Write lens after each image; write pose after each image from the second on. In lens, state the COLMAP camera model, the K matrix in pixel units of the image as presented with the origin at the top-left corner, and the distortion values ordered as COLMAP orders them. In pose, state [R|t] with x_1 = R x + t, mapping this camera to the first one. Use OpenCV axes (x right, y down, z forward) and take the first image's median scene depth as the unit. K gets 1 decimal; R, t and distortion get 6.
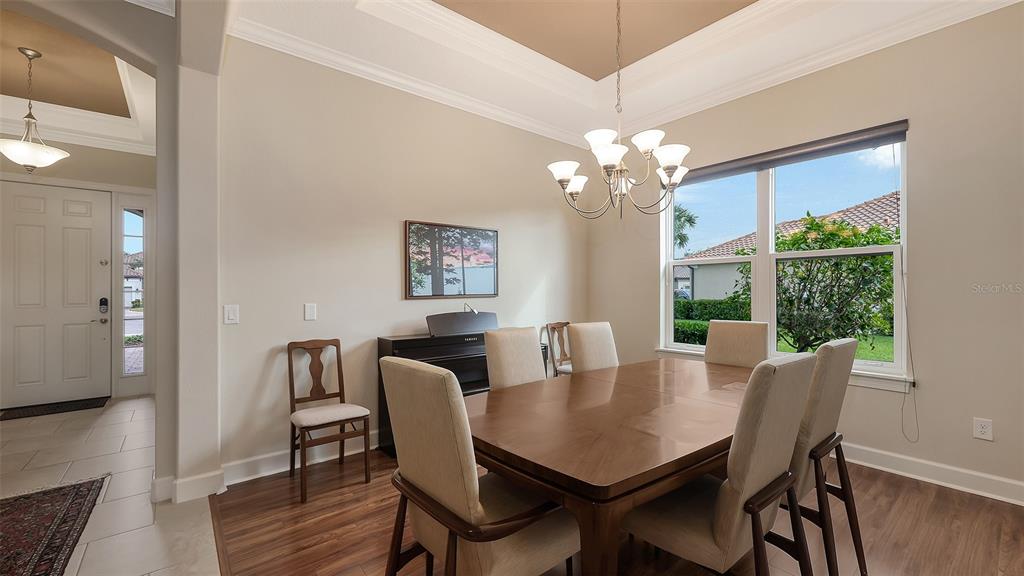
lens RADIAL K [[414.8, 0, 508.4], [0, 414.8, 288.4], [0, 0, 1]] dist [0.000241, -0.000179]
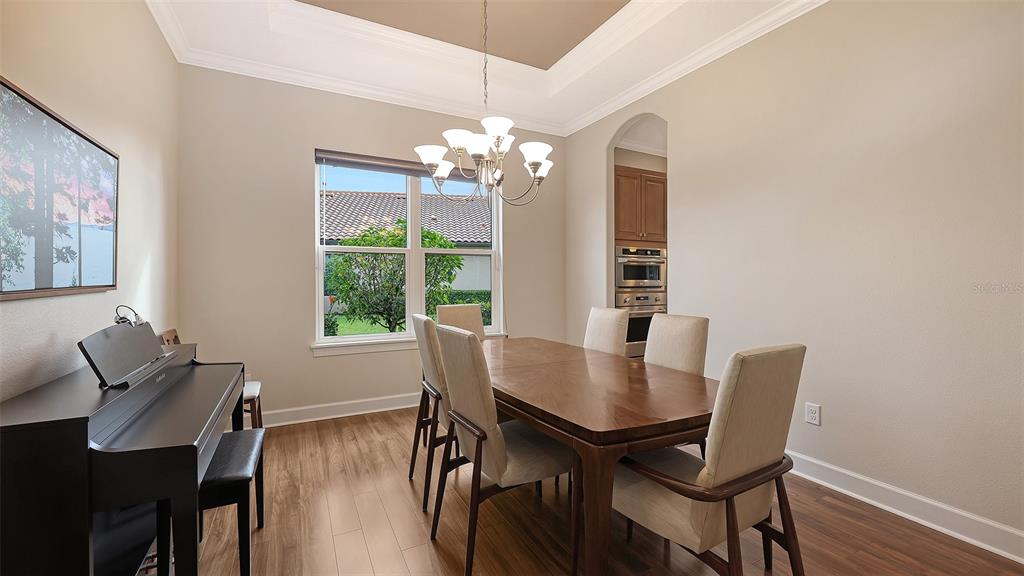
lens RADIAL K [[414.8, 0, 508.4], [0, 414.8, 288.4], [0, 0, 1]] dist [0.000241, -0.000179]
pose [[0.206731, -0.017274, 0.978245, -0.457749], [-0.001317, 0.999838, 0.017933, 0.008161], [-0.978397, -0.004996, 0.206675, 0.478480]]
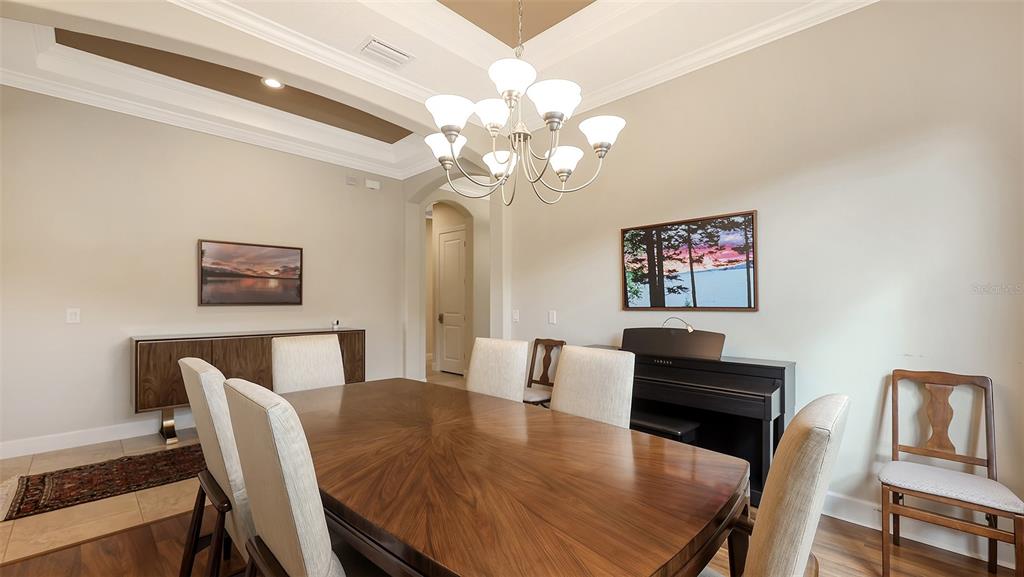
lens RADIAL K [[414.8, 0, 508.4], [0, 414.8, 288.9], [0, 0, 1]] dist [0.000241, -0.000179]
pose [[0.103377, -0.030145, -0.994185, 0.646656], [-0.006822, 0.999496, -0.031015, 0.007699], [0.994619, 0.009989, 0.103119, 0.591851]]
